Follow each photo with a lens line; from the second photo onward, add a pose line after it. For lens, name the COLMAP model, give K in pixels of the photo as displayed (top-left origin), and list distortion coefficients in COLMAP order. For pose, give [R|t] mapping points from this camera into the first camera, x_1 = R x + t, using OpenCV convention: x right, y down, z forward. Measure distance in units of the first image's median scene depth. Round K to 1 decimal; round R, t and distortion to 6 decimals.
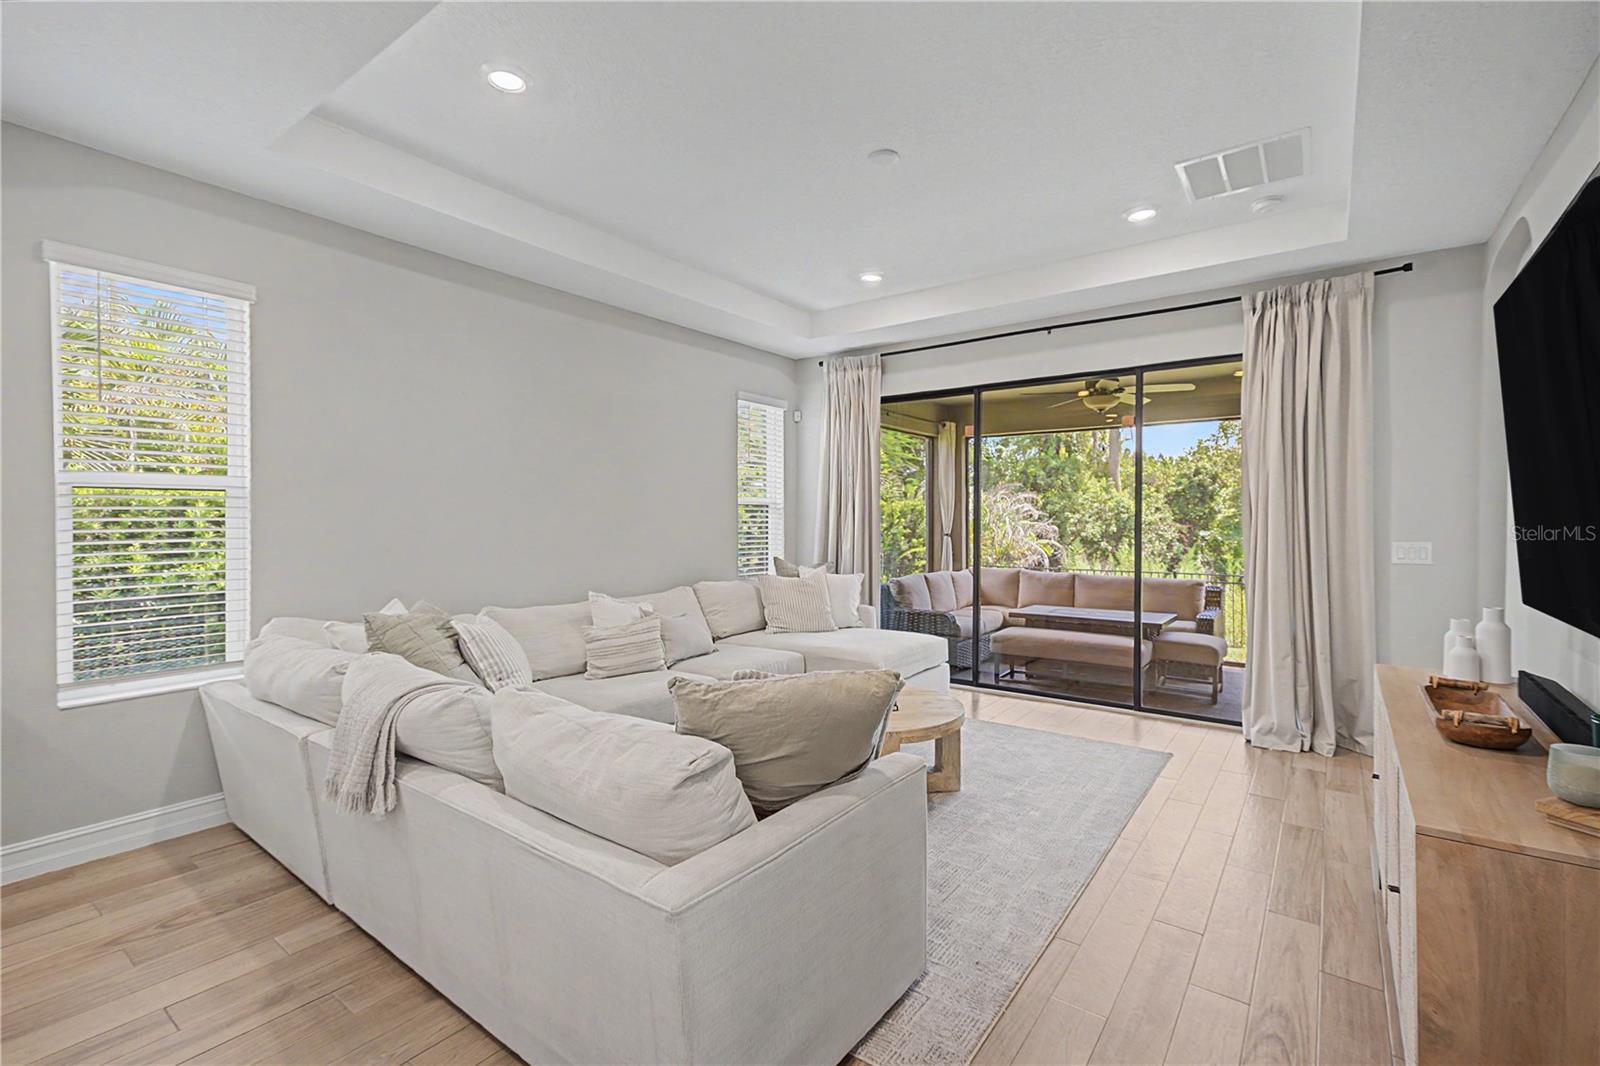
lens RADIAL K [[705.6, 0, 805.0], [0, 705.6, 523.9], [0, 0, 1]] dist [-0.001428, -0.000595]
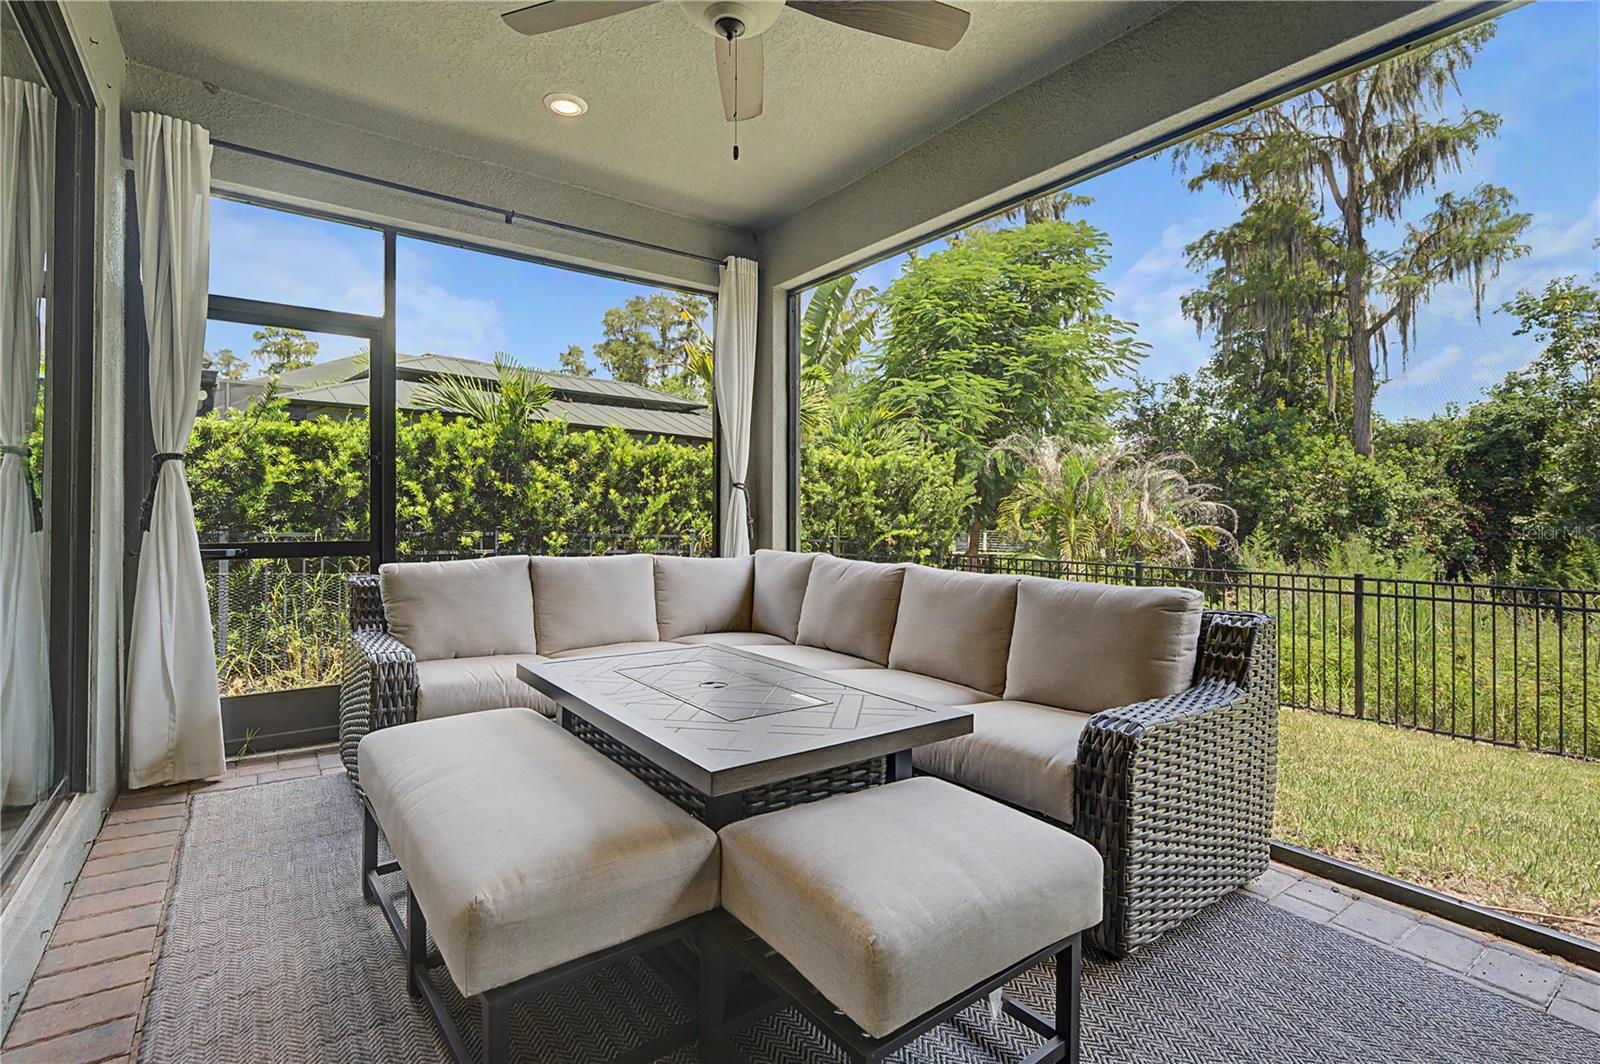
lens RADIAL K [[724.5, 0, 791.4], [0, 724.5, 512.8], [0, 0, 1]] dist [-0.011182, 0.001362]
pose [[0.949782, 0.000186, -0.312913, 0.159343], [-0.003298, 0.999950, -0.009418, 0.015768], [0.312895, 0.009977, 0.949735, 0.205655]]
